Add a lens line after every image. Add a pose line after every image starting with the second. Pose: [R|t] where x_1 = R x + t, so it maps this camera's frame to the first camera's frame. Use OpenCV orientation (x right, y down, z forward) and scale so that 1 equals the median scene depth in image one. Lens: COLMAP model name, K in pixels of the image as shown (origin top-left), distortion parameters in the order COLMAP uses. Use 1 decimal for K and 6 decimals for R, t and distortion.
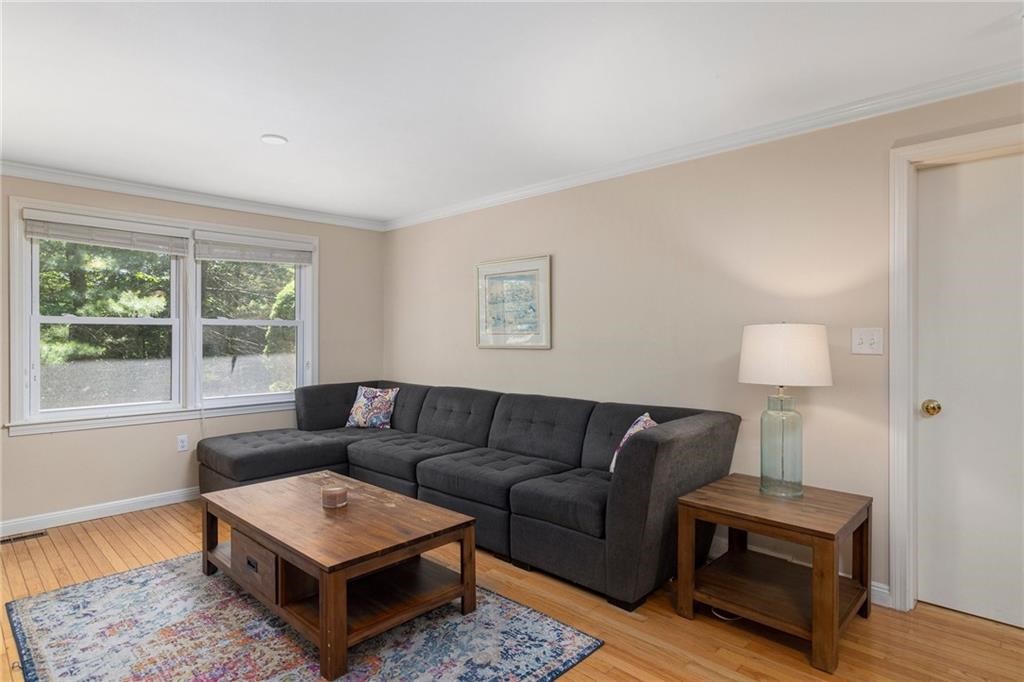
lens RADIAL K [[549.0, 0, 516.6], [0, 549.0, 339.1], [0, 0, 1]] dist [0.006554, -0.000541]
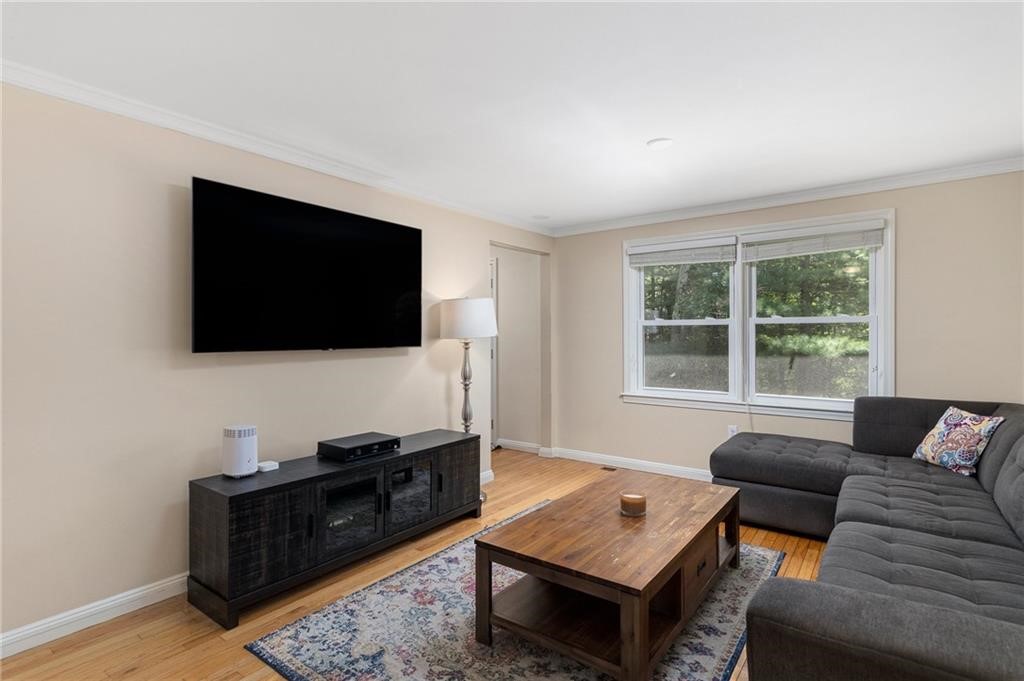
lens RADIAL K [[501.2, 0, 514.5], [0, 501.2, 333.7], [0, 0, 1]] dist [-0.011079, -0.000841]
pose [[0.118787, -0.001661, -0.992918, 0.288482], [-0.002792, 0.999994, -0.002007, -0.003544], [0.992916, 0.003011, 0.118782, 0.396628]]
